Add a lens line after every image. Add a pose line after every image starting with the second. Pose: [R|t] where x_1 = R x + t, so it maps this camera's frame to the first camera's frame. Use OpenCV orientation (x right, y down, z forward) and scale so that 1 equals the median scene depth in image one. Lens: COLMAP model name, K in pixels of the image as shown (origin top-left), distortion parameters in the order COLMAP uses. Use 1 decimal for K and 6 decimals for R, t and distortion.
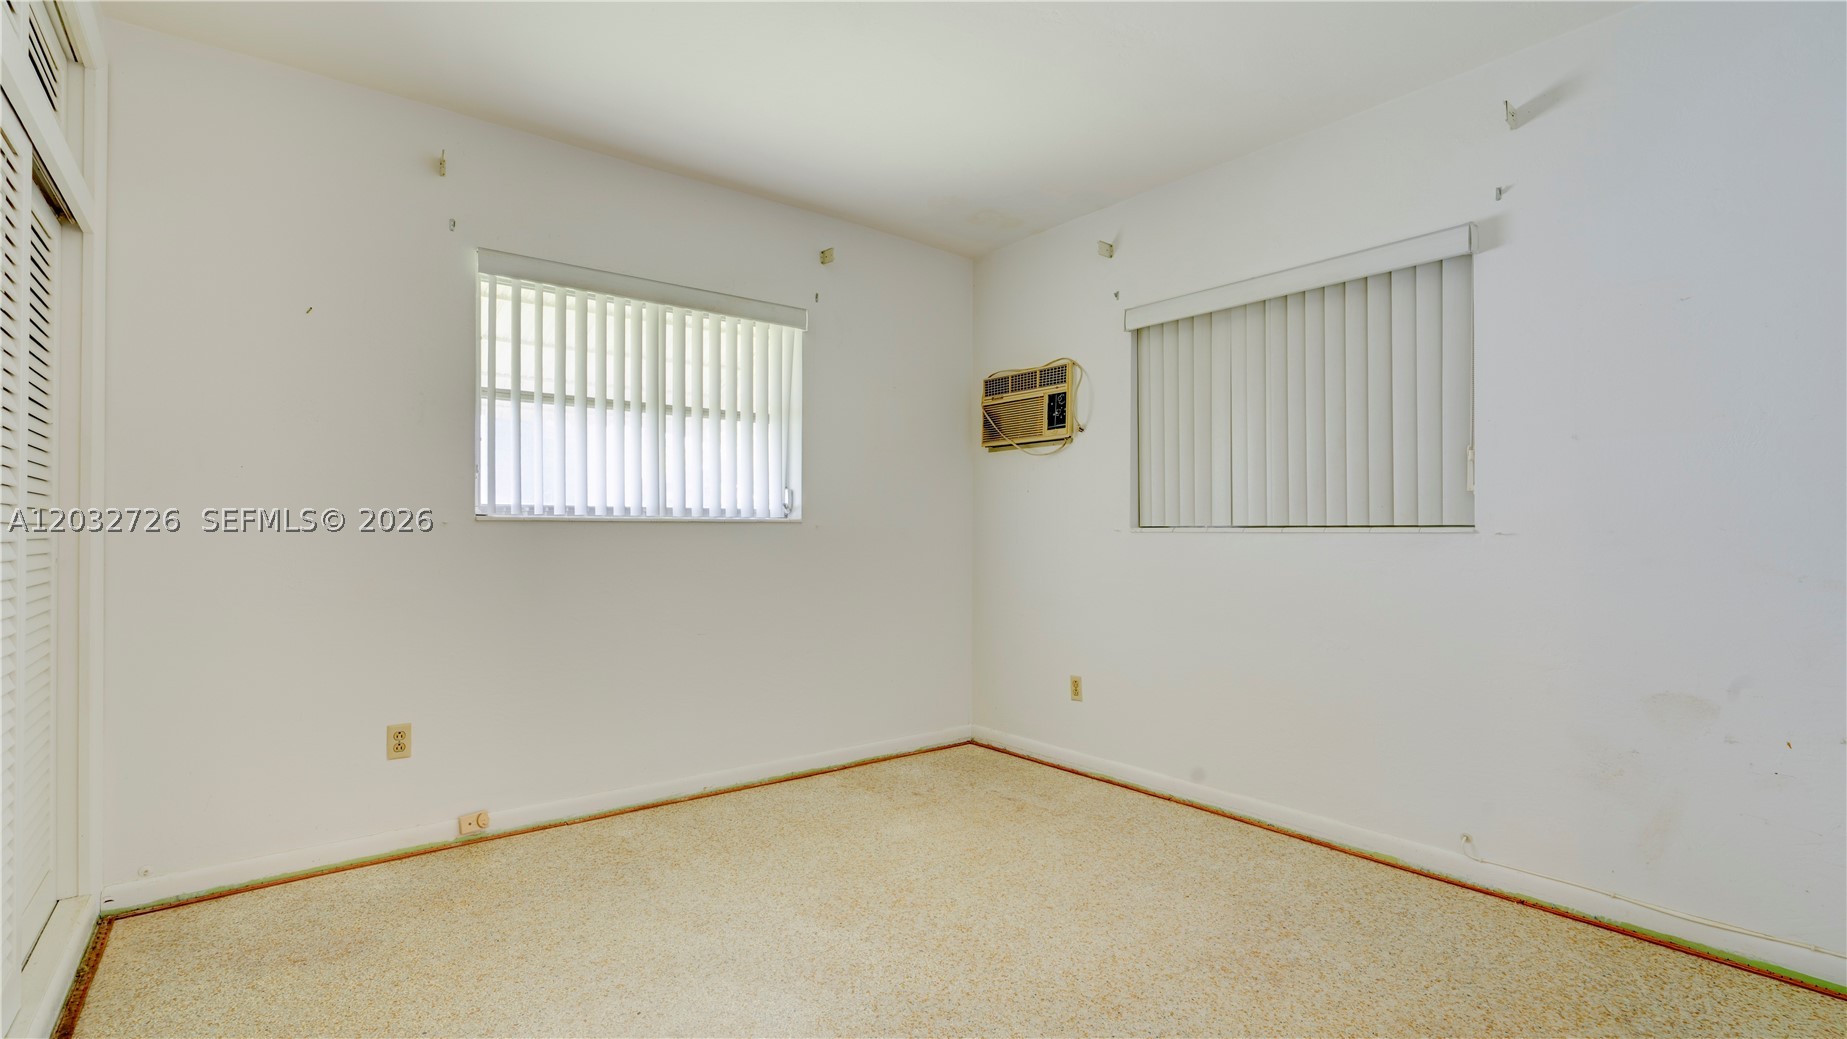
lens RADIAL K [[866.1, 0, 935.2], [0, 866.1, 521.9], [0, 0, 1]] dist [-0.002372, 0.000120]
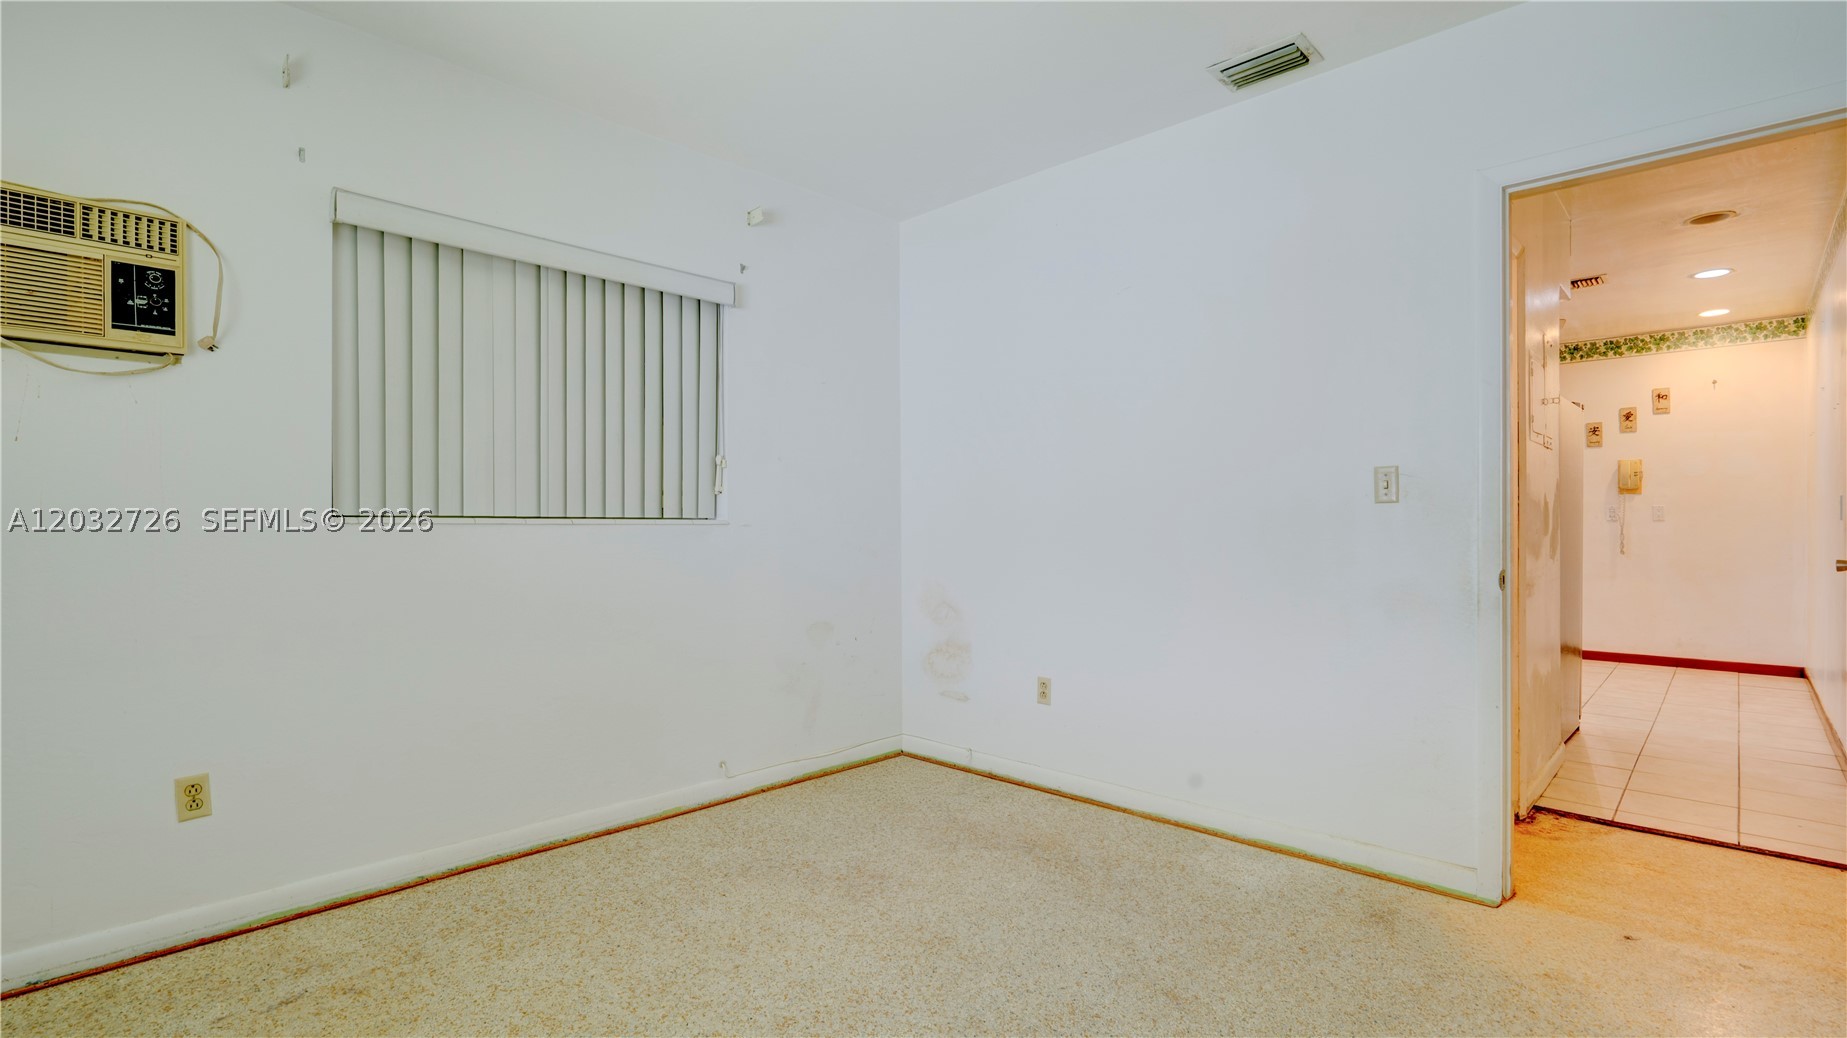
lens RADIAL K [[866.1, 0, 935.2], [0, 866.1, 521.4], [0, 0, 1]] dist [-0.002372, 0.000120]
pose [[-0.148804, 0.001670, 0.988865, -0.530465], [-0.012653, 0.999913, -0.003593, 0.006789], [-0.988786, -0.013047, -0.148770, 0.676730]]
